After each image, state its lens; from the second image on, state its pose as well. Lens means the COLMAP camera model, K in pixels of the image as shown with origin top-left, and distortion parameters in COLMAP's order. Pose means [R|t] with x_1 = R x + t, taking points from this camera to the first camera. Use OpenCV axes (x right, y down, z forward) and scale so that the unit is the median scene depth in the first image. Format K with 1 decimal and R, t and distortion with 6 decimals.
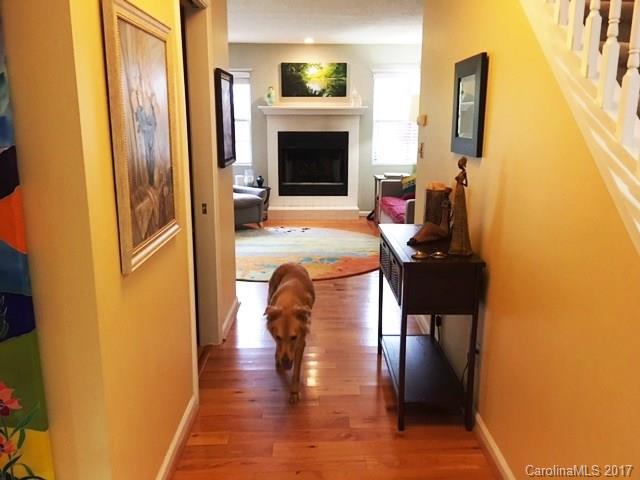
lens RADIAL K [[539.1, 0, 322.9], [0, 539.1, 237.1], [0, 0, 1]] dist [0.064091, -0.062737]
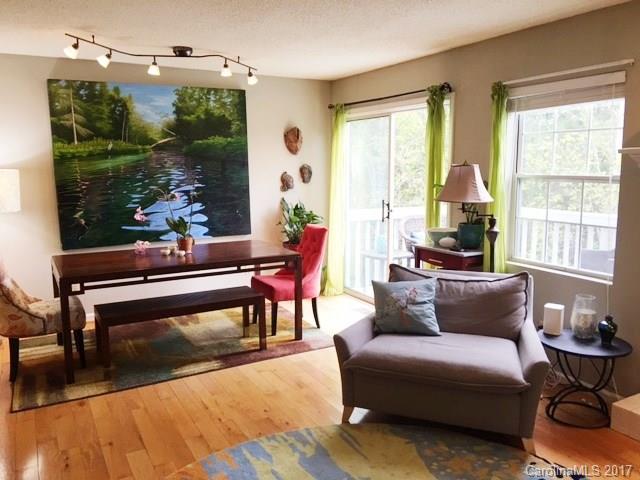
lens RADIAL K [[539.1, 0, 320.8], [0, 539.1, 236.9], [0, 0, 1]] dist [0.064091, -0.062737]
pose [[0.476236, 0.113658, -0.871941, 0.133732], [-0.189063, 0.981654, 0.024697, -0.142198], [0.858752, 0.153090, 0.488987, 0.607888]]
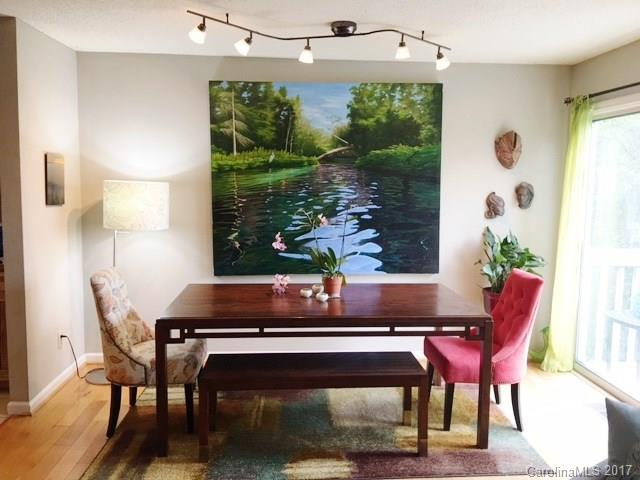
lens RADIAL K [[539.1, 0, 320.5], [0, 539.1, 234.7], [0, 0, 1]] dist [0.064091, -0.062737]
pose [[0.058613, 0.094660, -0.993783, 0.040366], [-0.233997, 0.969063, 0.078505, -0.155866], [0.970469, 0.227940, 0.078950, 0.676044]]
